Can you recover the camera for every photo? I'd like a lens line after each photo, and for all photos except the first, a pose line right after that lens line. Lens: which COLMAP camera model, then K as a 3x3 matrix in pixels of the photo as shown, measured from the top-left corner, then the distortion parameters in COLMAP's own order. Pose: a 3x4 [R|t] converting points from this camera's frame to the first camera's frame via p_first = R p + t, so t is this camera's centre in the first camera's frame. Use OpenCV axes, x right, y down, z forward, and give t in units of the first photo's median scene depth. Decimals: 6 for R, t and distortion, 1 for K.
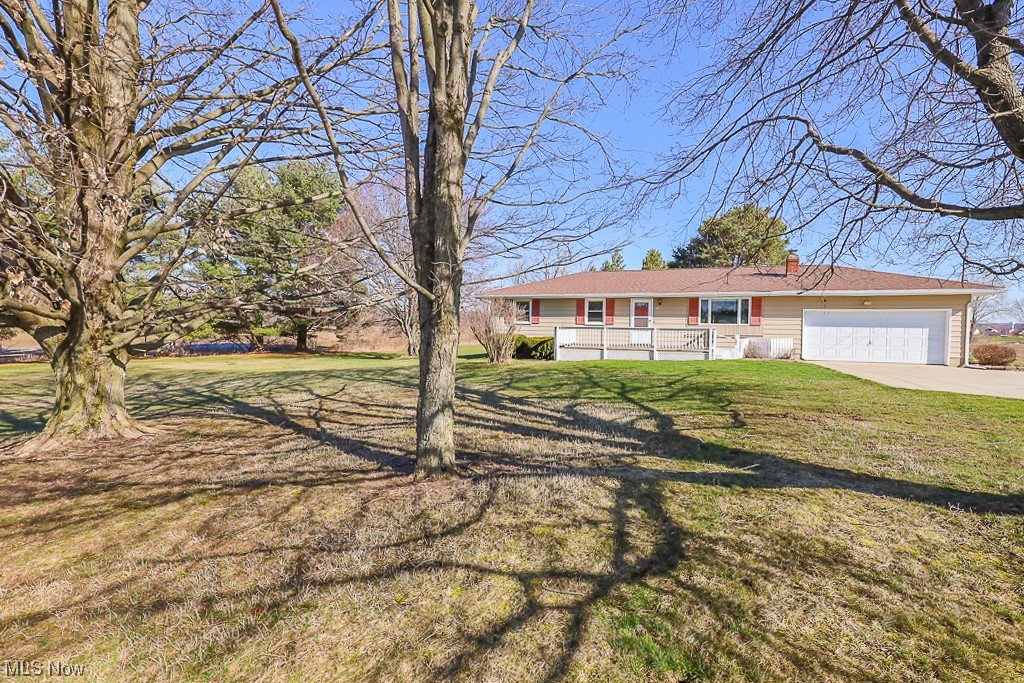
lens RADIAL K [[467.8, 0, 514.6], [0, 467.8, 338.7], [0, 0, 1]] dist [-0.002968, 0.000274]
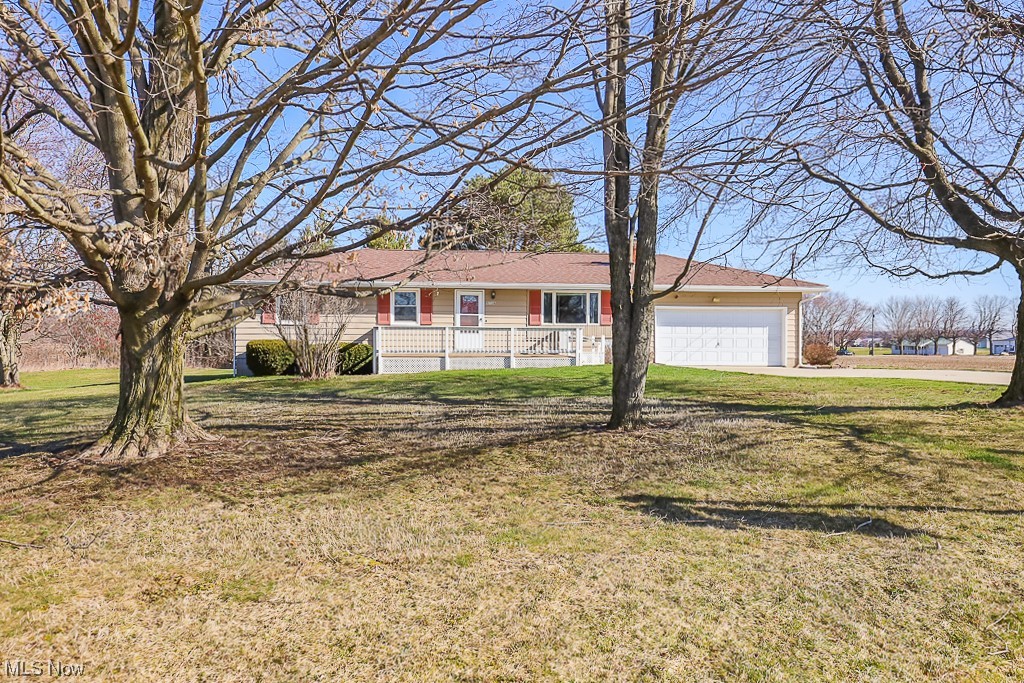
lens RADIAL K [[750.6, 0, 509.7], [0, 750.6, 339.6], [0, 0, 1]] dist [0.009733, -0.000134]
pose [[0.894063, -0.008998, 0.447850, -0.245768], [0.018037, 0.999711, -0.015922, 0.015792], [-0.447577, 0.022313, 0.893967, -0.113930]]
